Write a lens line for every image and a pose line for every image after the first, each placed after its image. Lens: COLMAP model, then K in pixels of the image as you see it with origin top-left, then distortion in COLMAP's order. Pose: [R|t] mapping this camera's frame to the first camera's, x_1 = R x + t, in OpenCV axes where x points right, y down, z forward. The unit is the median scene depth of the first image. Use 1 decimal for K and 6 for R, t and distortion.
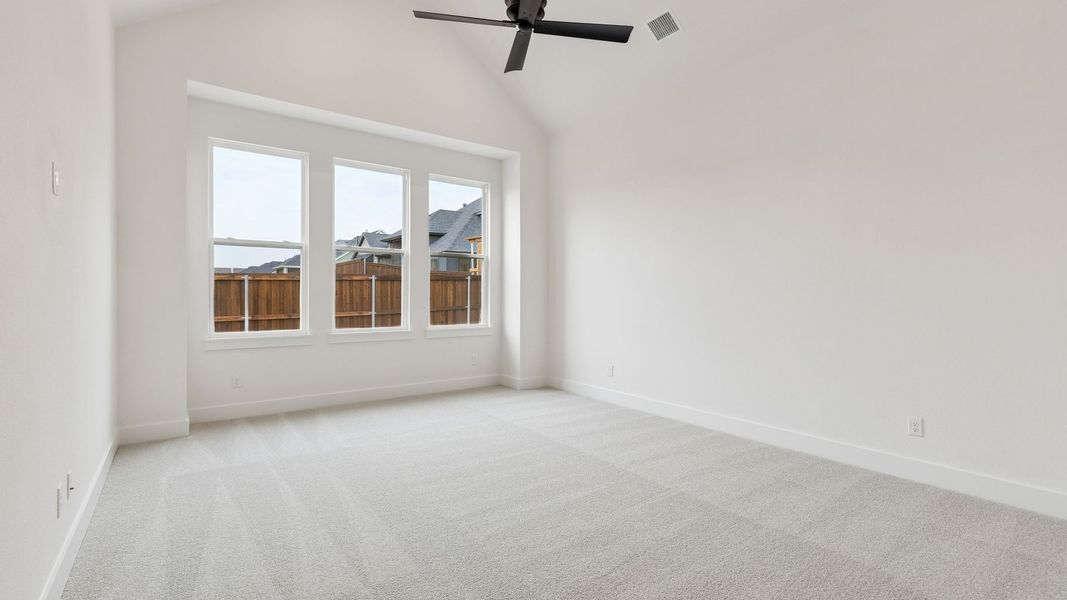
lens RADIAL K [[437.5, 0, 533.4], [0, 437.5, 307.3], [0, 0, 1]] dist [-0.061633, -0.000044]
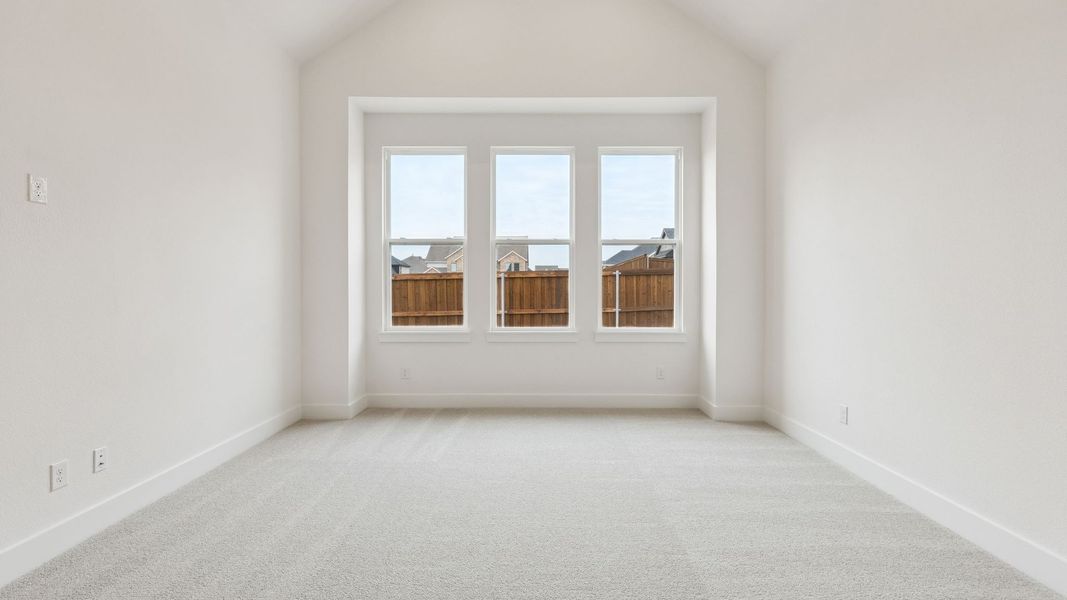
lens RADIAL K [[486.2, 0, 540.9], [0, 486.2, 293.4], [0, 0, 1]] dist [0.005053, -0.000107]
pose [[0.797293, -0.000765, -0.603592, 0.219488], [-0.013392, 0.999731, -0.018958, -0.003907], [0.603444, 0.023198, 0.797068, 0.163313]]
